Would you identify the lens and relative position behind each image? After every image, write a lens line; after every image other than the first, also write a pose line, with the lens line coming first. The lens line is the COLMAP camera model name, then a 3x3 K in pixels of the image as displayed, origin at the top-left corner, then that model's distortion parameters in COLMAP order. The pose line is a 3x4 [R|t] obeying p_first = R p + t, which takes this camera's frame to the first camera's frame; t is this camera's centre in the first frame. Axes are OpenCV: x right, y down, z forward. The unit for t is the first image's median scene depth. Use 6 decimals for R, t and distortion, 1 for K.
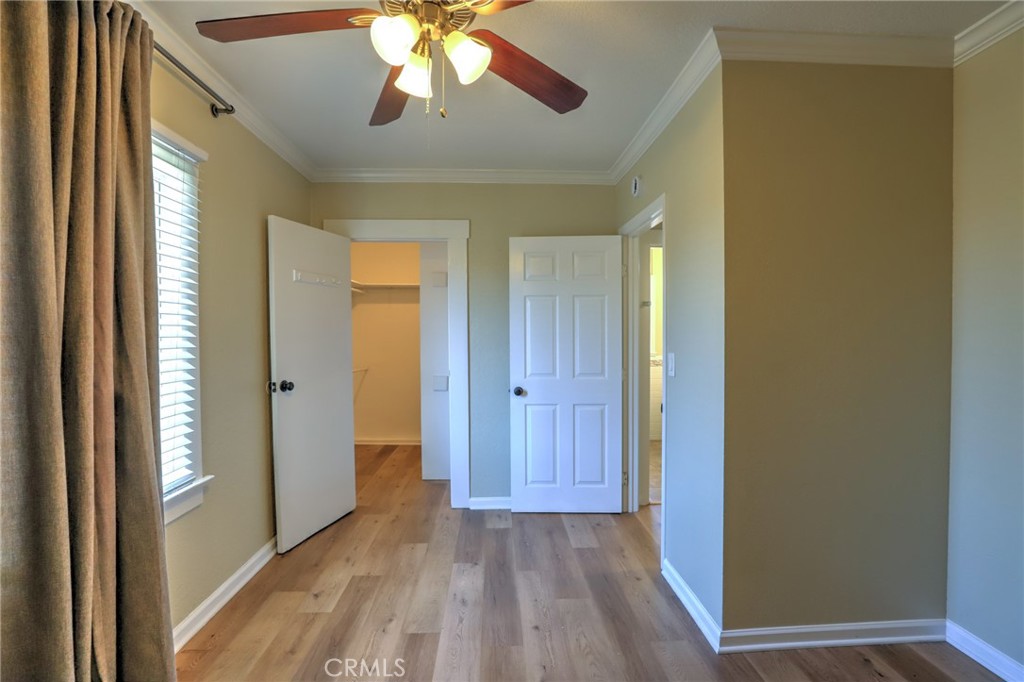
lens RADIAL K [[466.0, 0, 514.6], [0, 466.0, 342.5], [0, 0, 1]] dist [-0.042369, 0.015068]
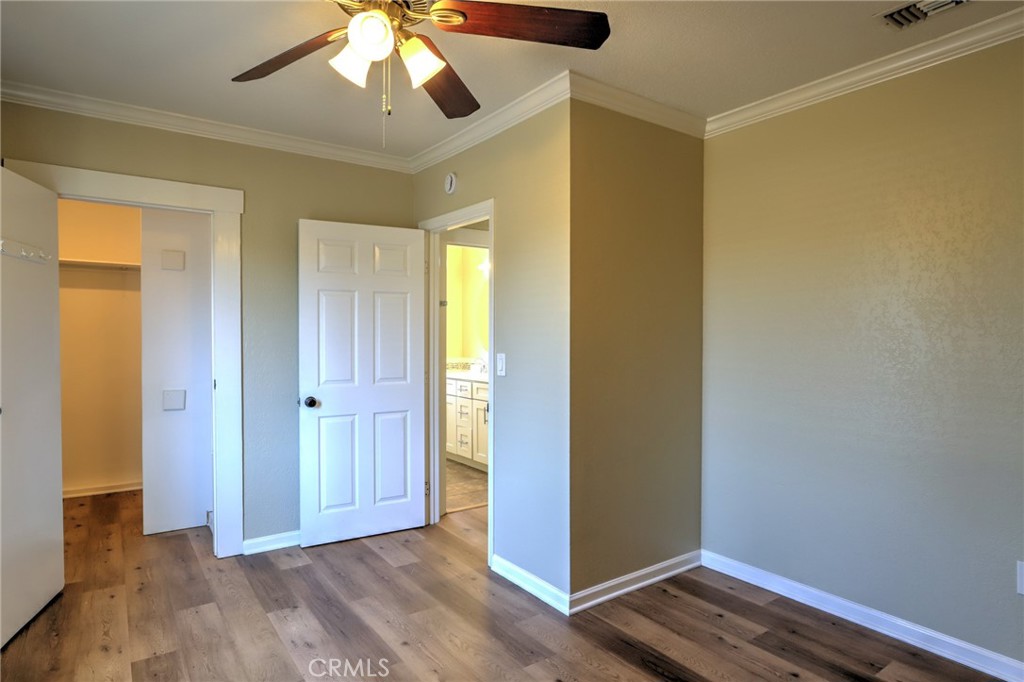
lens RADIAL K [[572.6, 0, 509.1], [0, 572.6, 343.3], [0, 0, 1]] dist [-0.005701, 0.001452]
pose [[0.842531, -0.002145, 0.538643, -0.261952], [0.004156, 0.999988, -0.002518, 0.002331], [-0.538631, 0.004360, 0.842530, -0.073923]]
